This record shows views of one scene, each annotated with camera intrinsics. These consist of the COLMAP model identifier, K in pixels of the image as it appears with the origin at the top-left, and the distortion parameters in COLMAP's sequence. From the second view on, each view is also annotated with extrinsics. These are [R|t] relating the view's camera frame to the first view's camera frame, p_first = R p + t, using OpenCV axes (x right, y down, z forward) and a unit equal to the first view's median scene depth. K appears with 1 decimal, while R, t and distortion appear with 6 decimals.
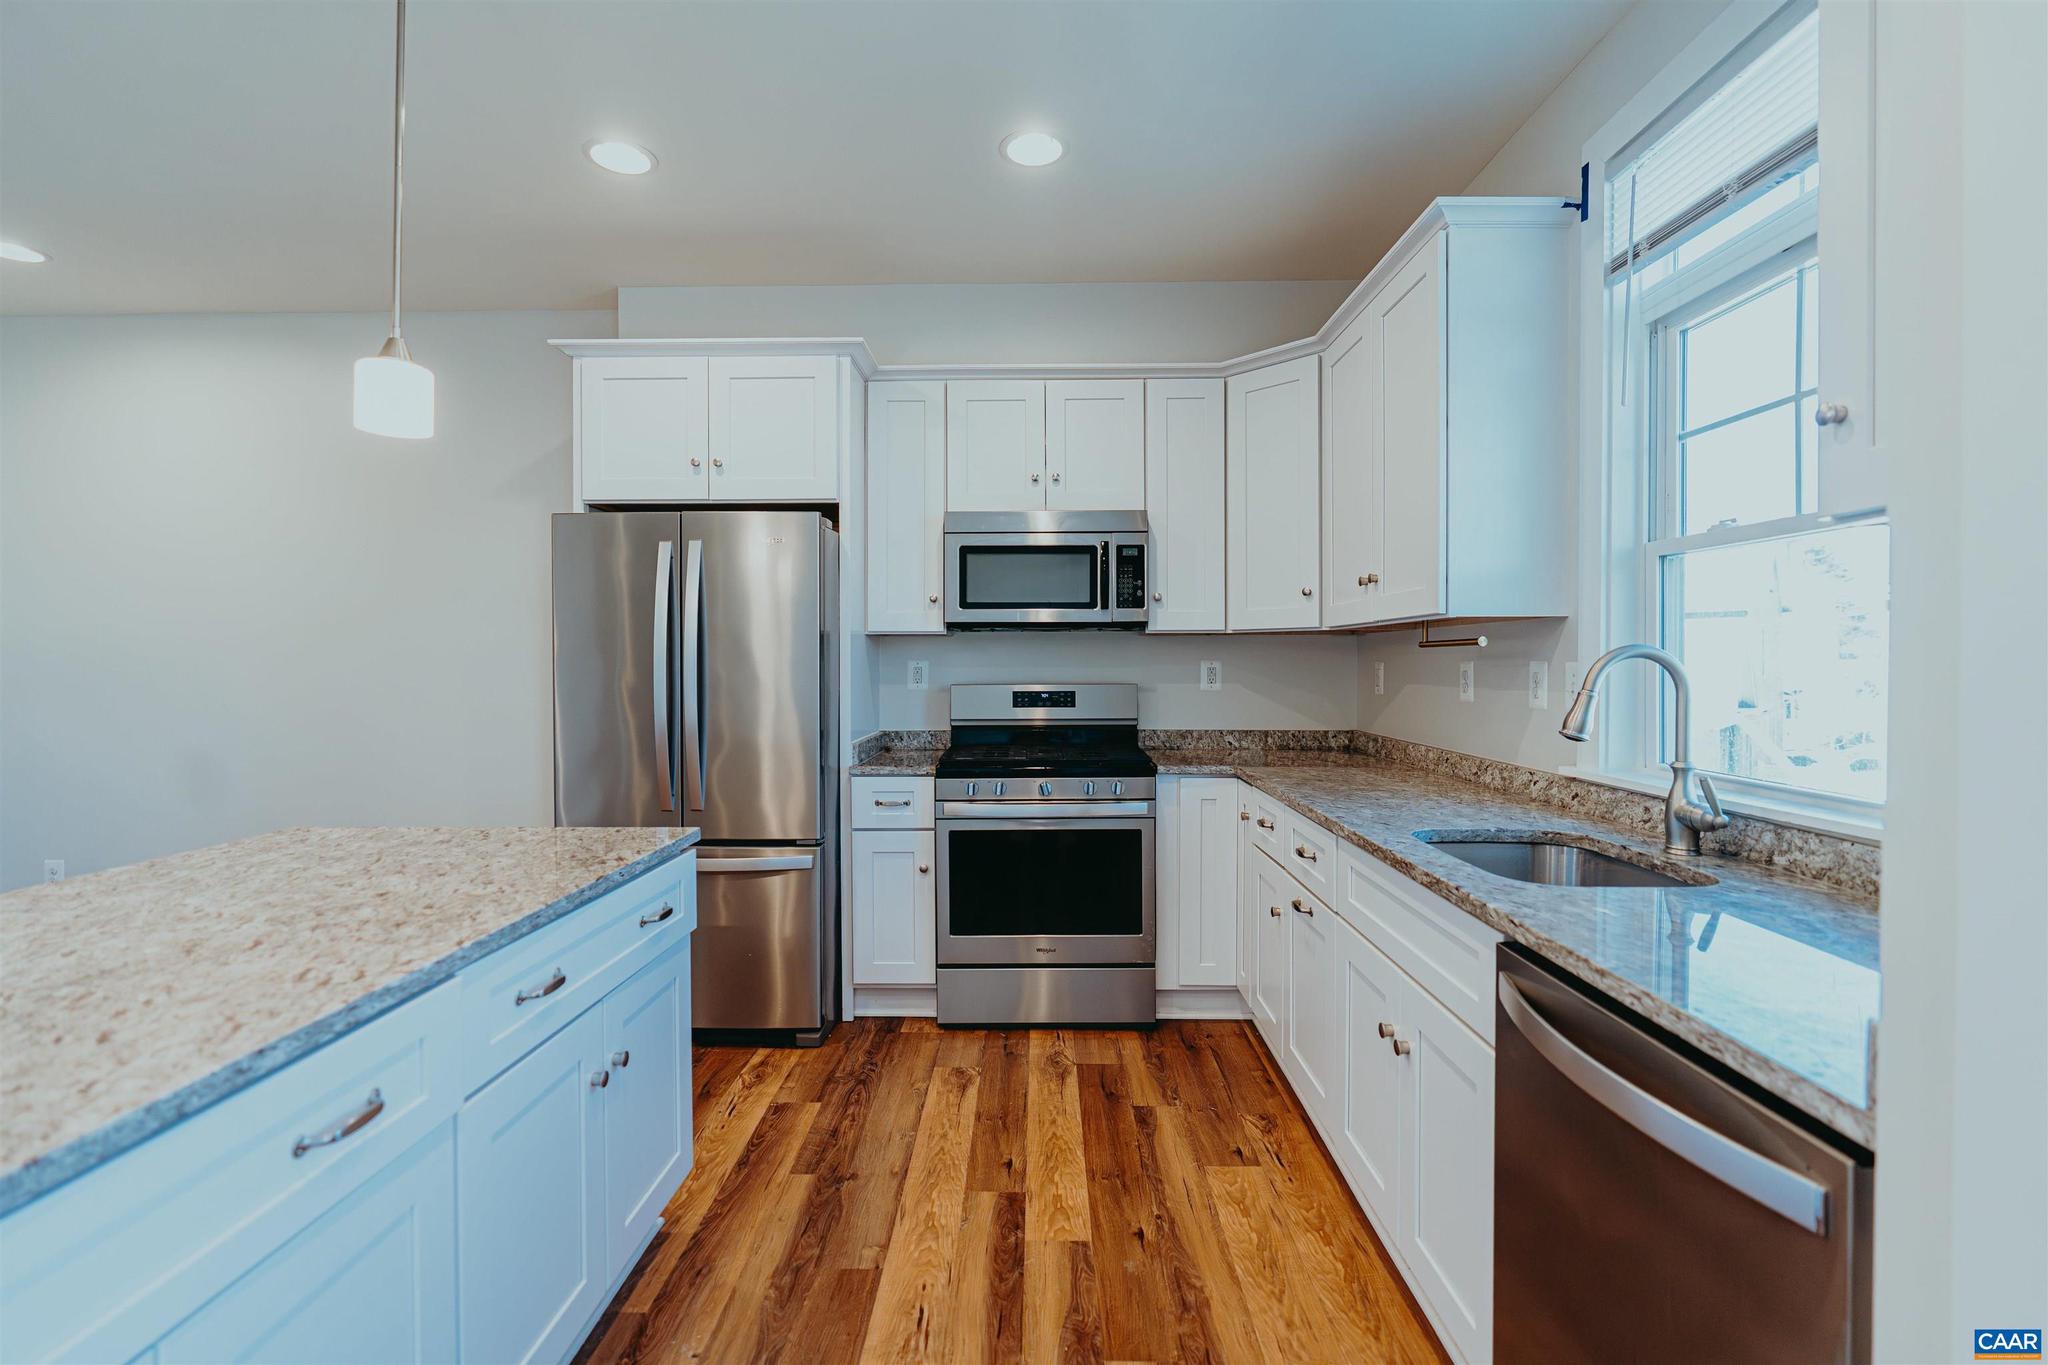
lens RADIAL K [[906.9, 0, 1013.5], [0, 906.9, 659.7], [0, 0, 1]] dist [0.000081, 0.004760]
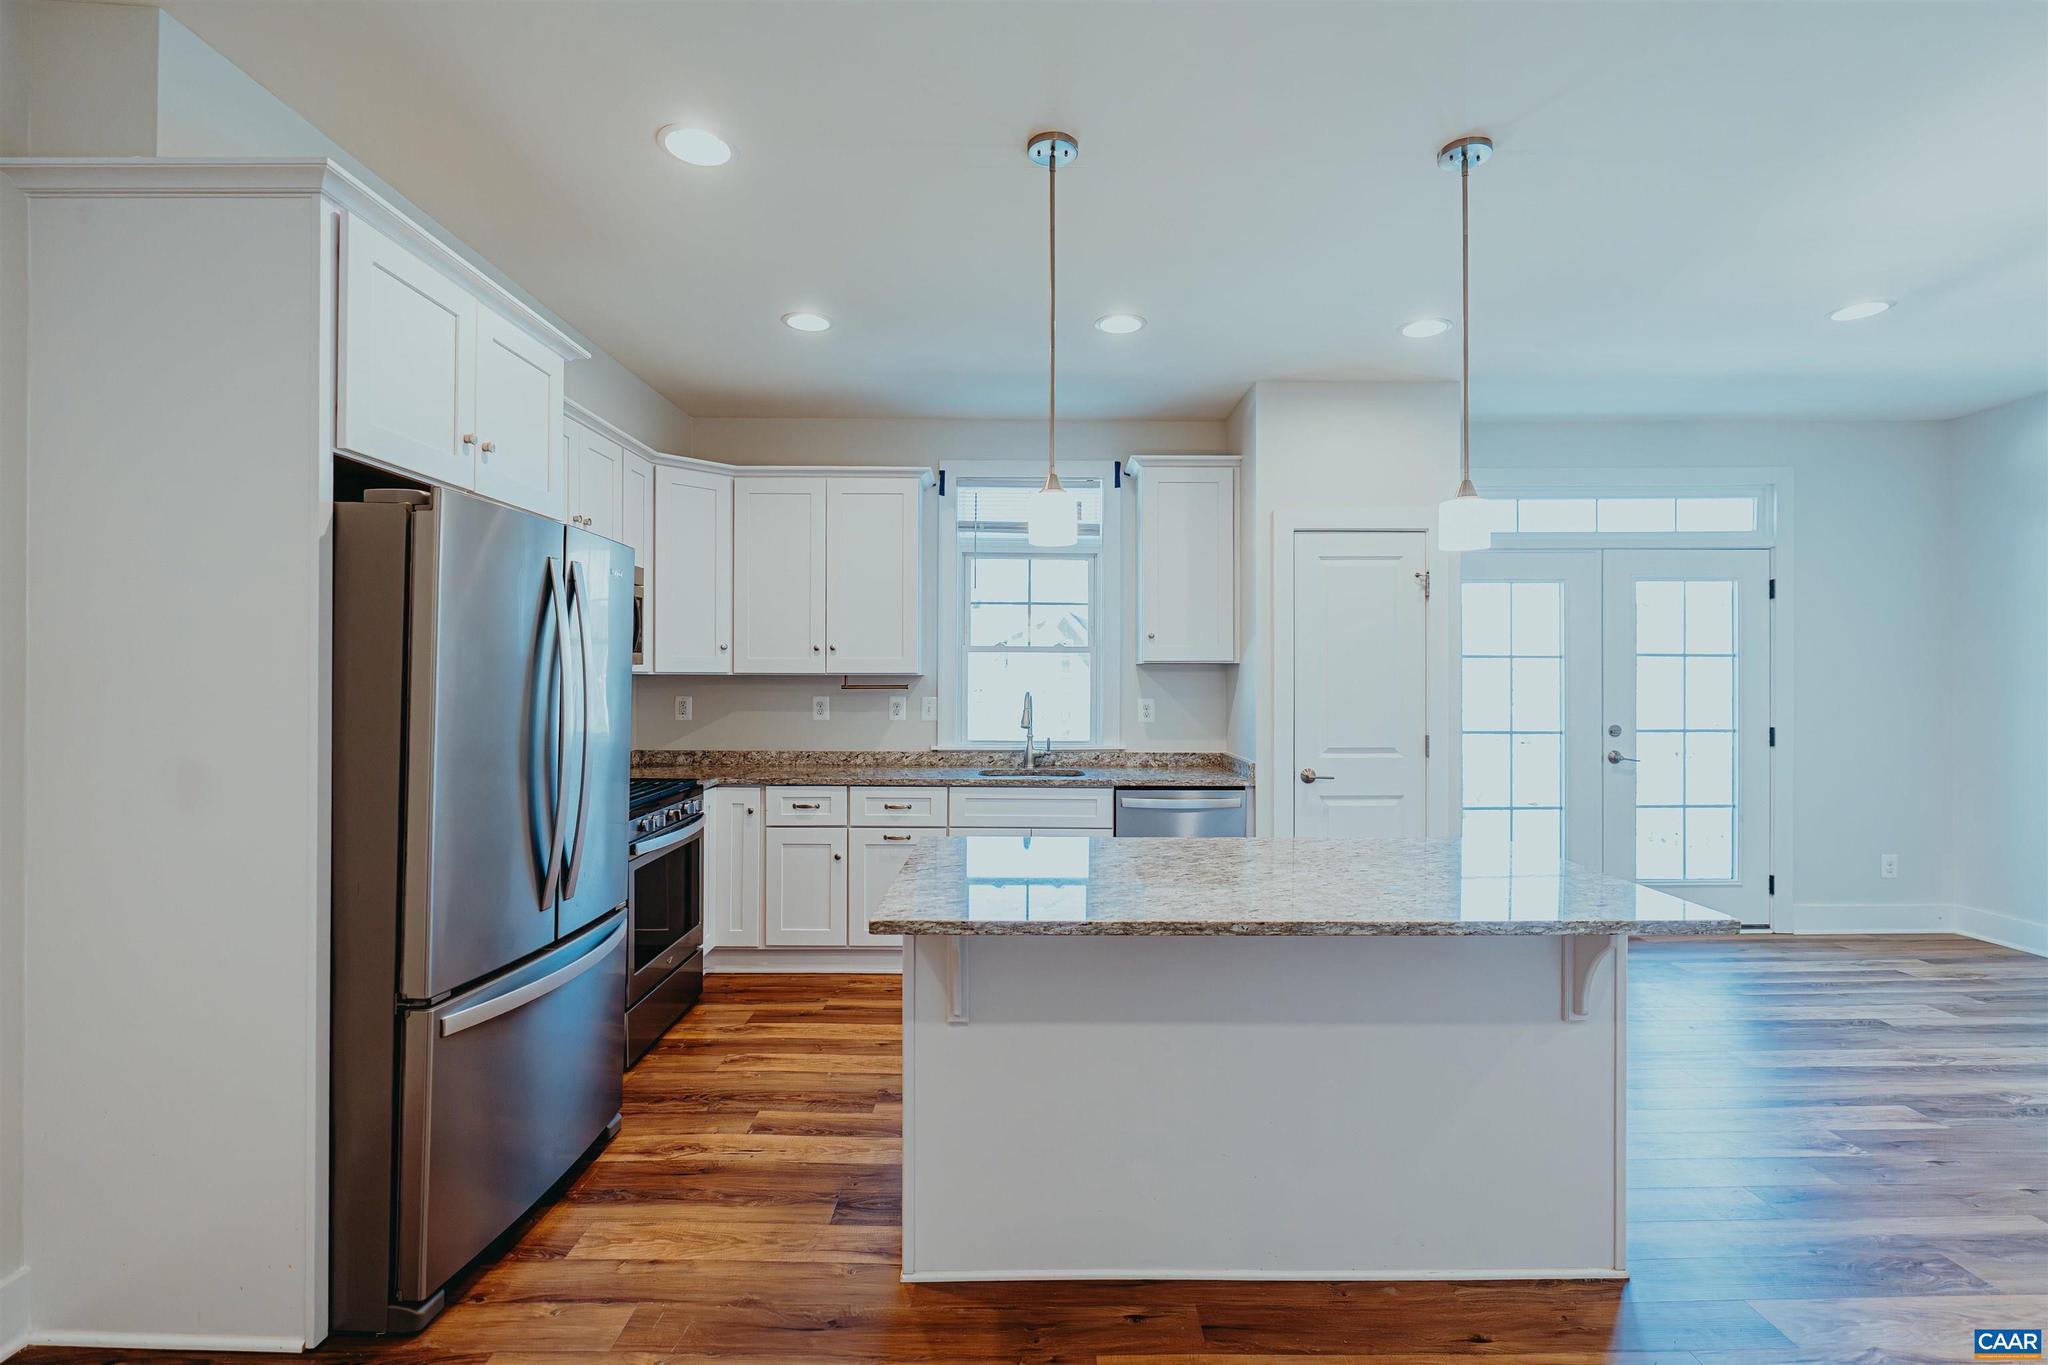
lens RADIAL K [[910.3, 0, 1030.8], [0, 910.3, 679.9], [0, 0, 1]] dist [-0.015839, 0.004920]
pose [[-0.044195, 0.019868, 0.998825, -1.289040], [0.000221, 0.999802, -0.019878, 0.004571], [-0.999023, -0.000658, -0.044191, 0.725267]]
